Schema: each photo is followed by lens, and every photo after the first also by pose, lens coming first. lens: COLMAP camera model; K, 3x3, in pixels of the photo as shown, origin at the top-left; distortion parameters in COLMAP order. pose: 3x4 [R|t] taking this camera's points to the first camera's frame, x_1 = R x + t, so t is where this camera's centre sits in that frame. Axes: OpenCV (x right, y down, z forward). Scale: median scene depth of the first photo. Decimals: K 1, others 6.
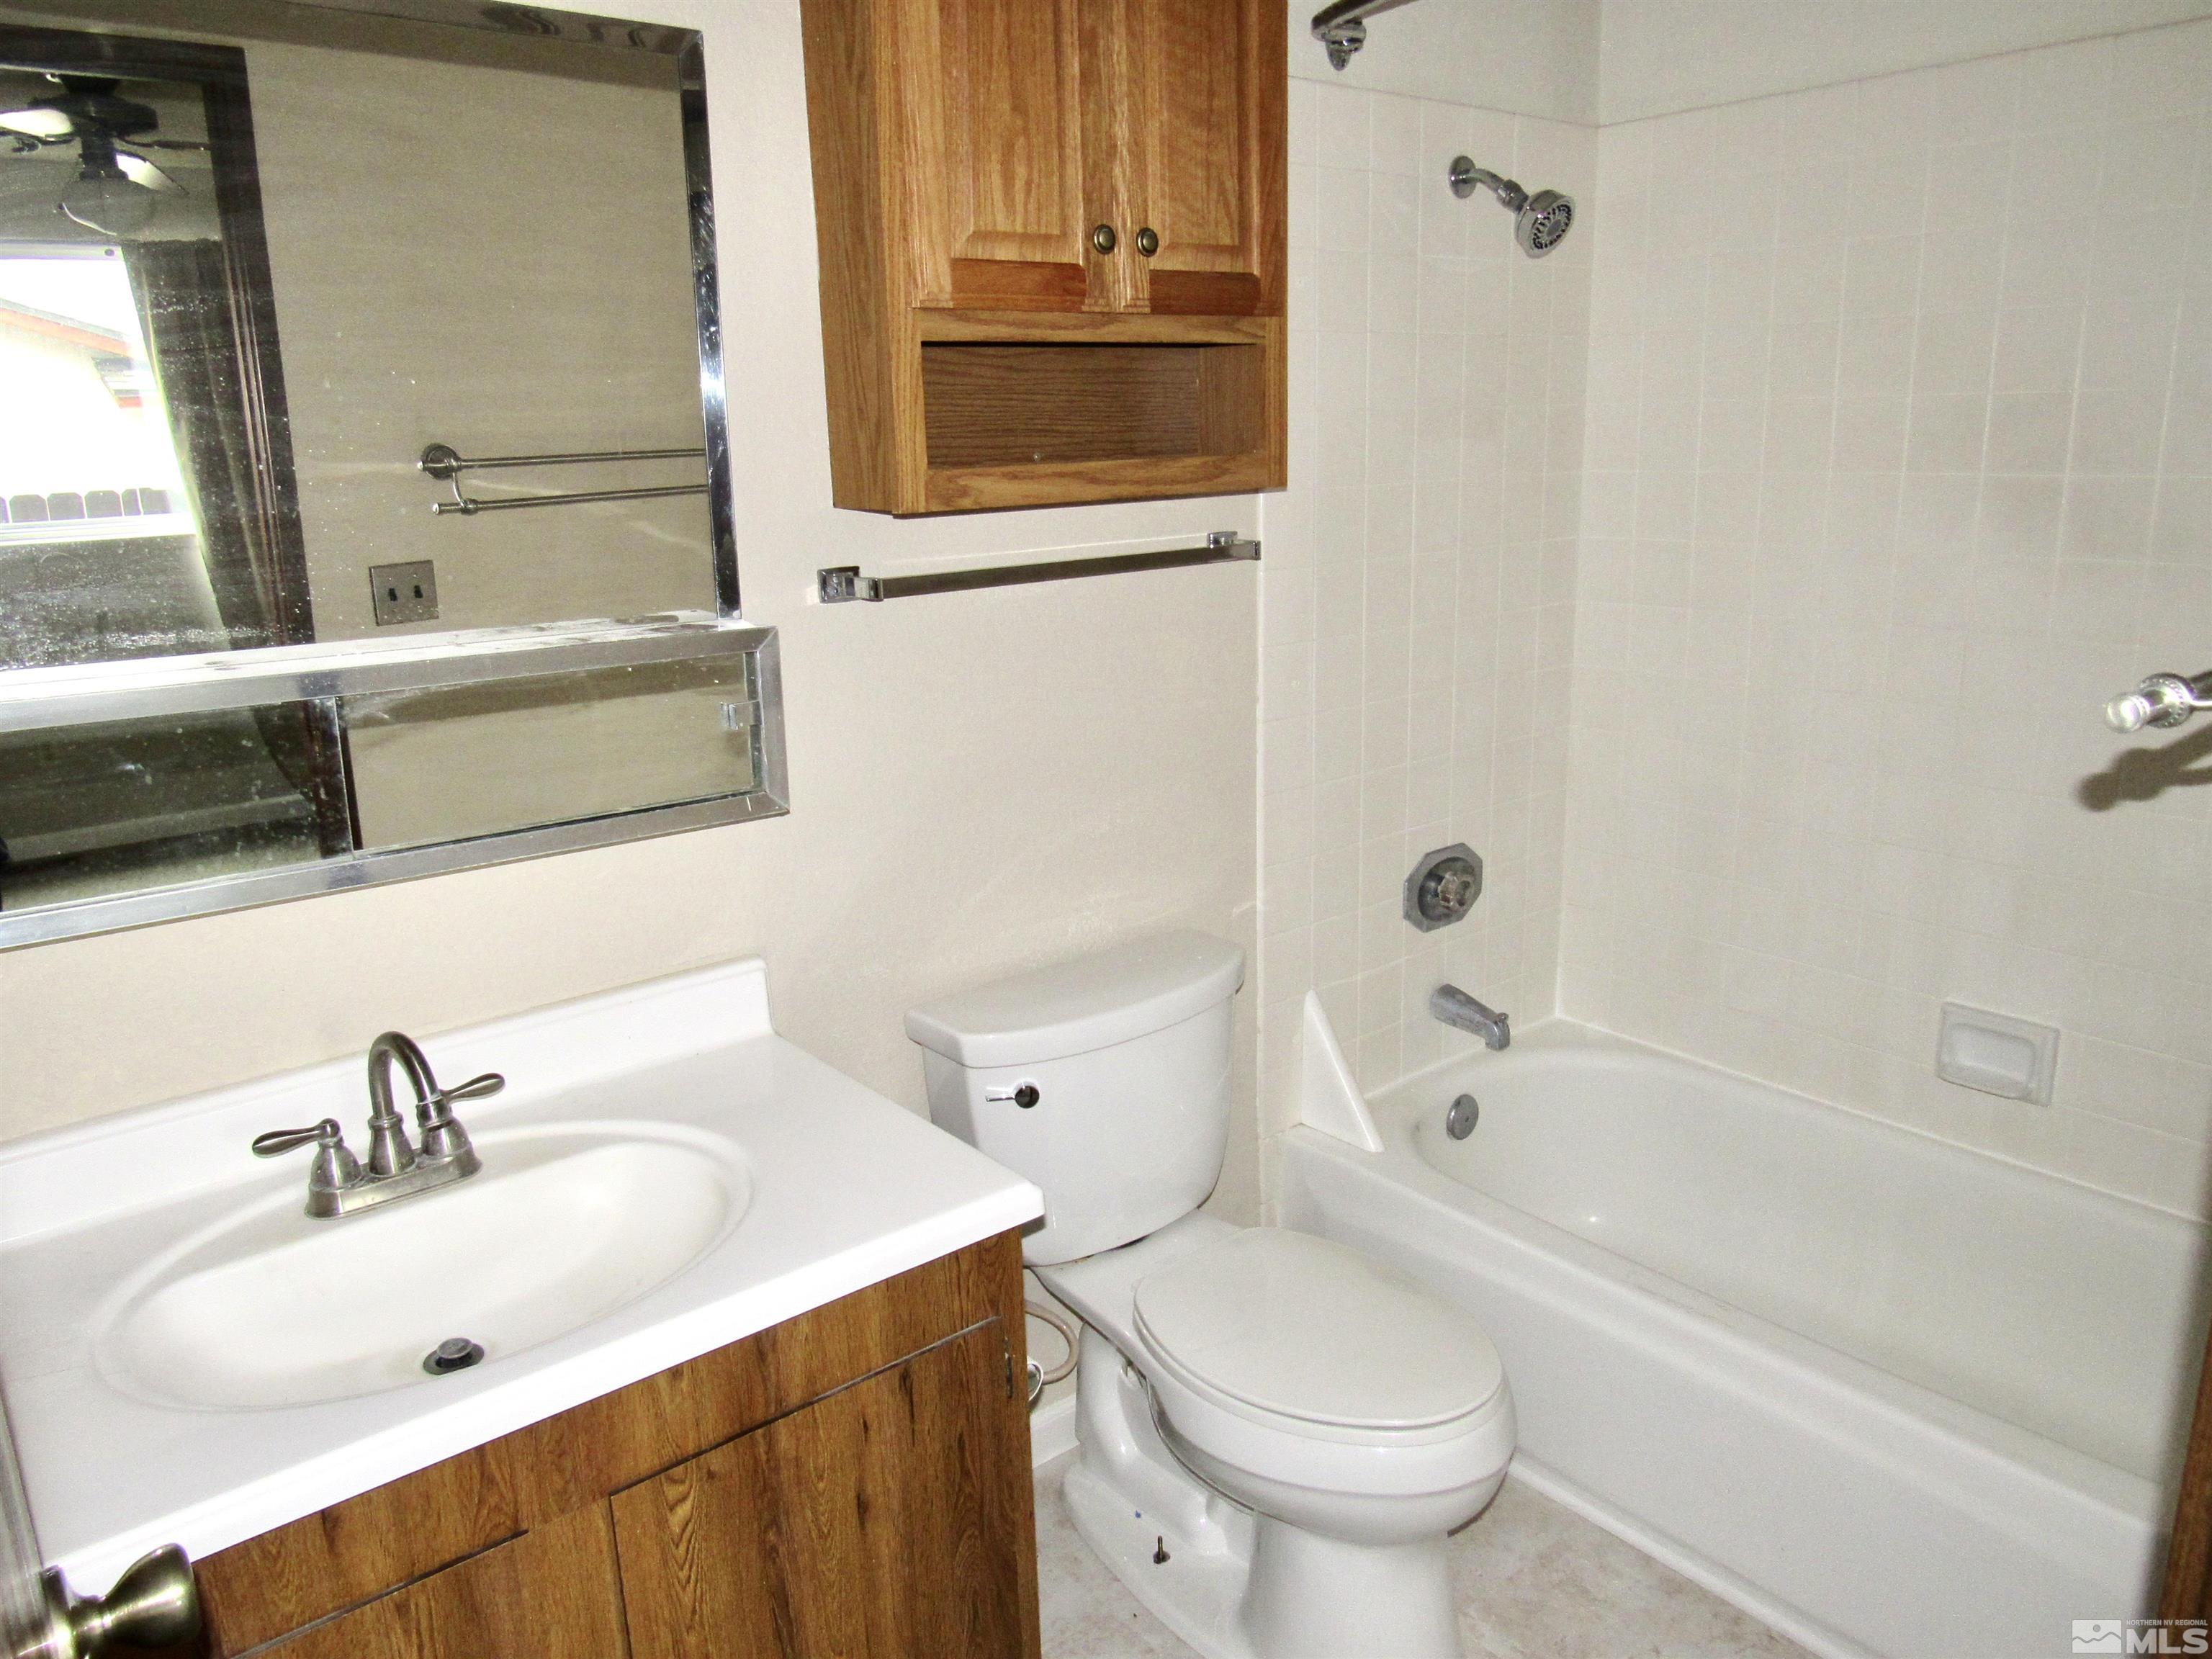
lens RADIAL K [[1586.4, 0, 1102.3], [0, 1586.4, 827.1], [0, 0, 1]] dist [-0.043911, 0.033917]
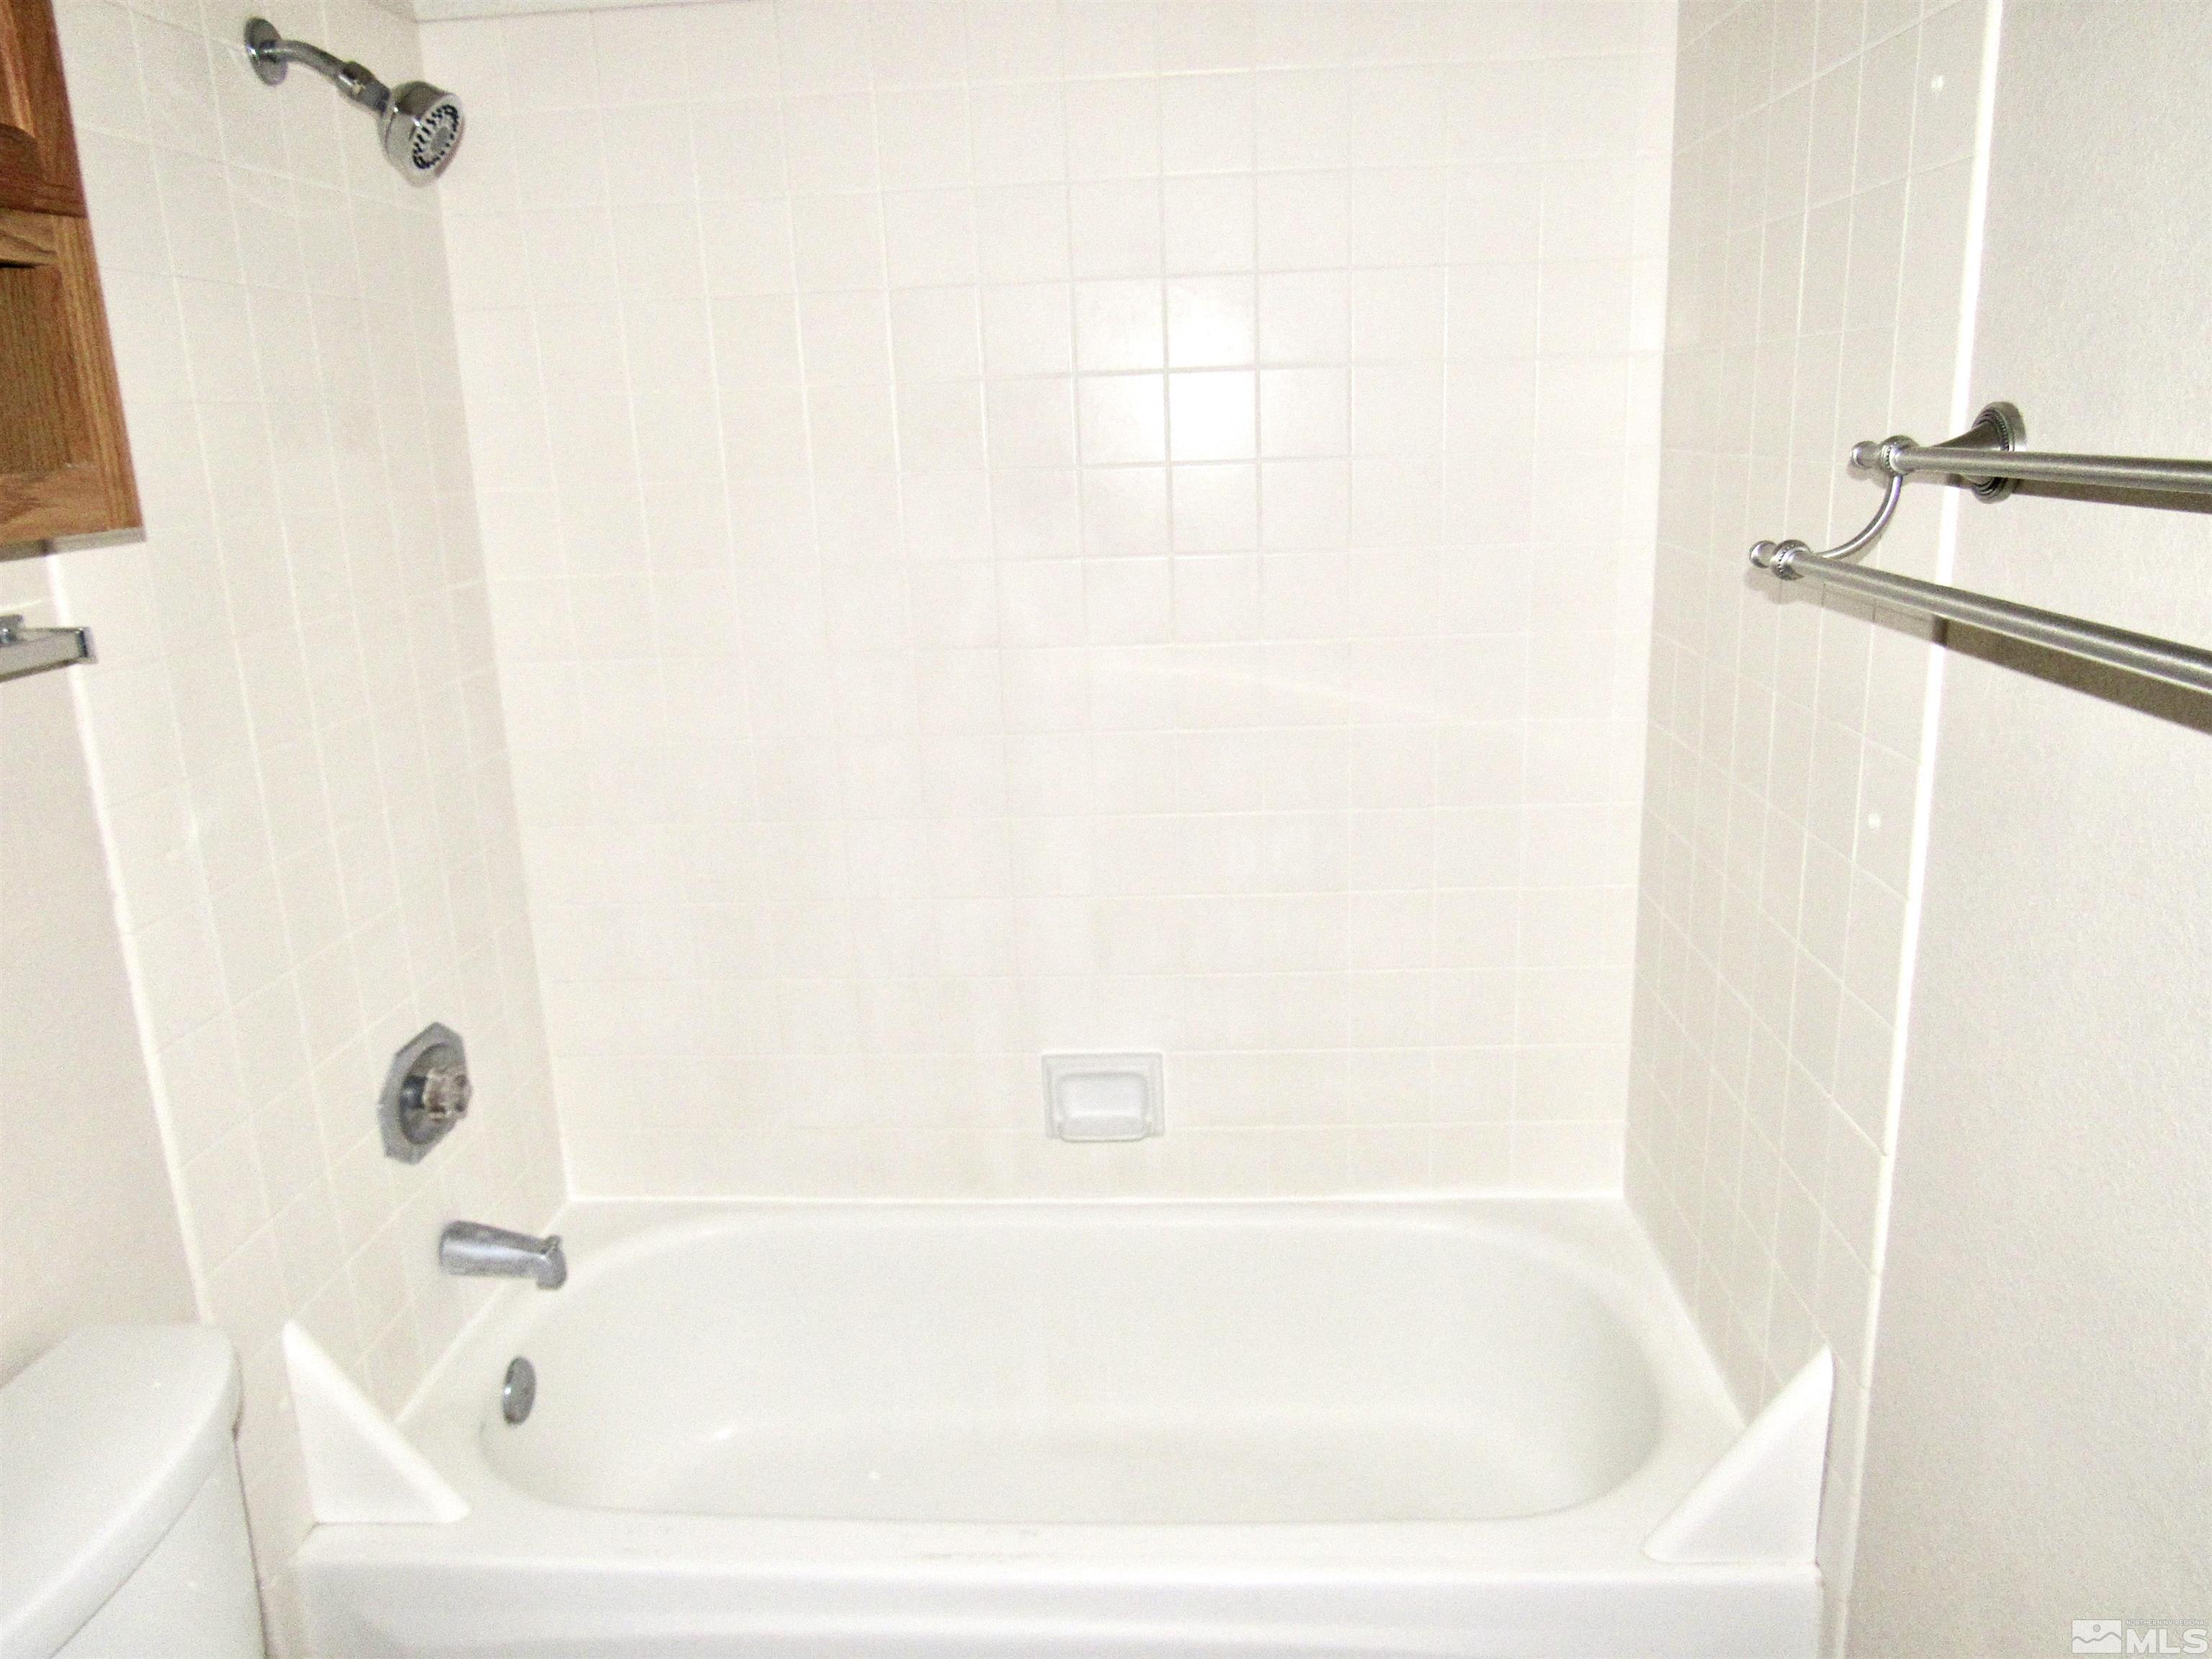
lens RADIAL K [[1586.4, 0, 1111.7], [0, 1586.4, 824.2], [0, 0, 1]] dist [-0.043911, 0.033917]
pose [[0.673242, -0.184478, 0.716040, -0.060914], [0.200713, 0.977612, 0.063154, -0.066813], [-0.711660, 0.101201, 0.695196, 0.324330]]
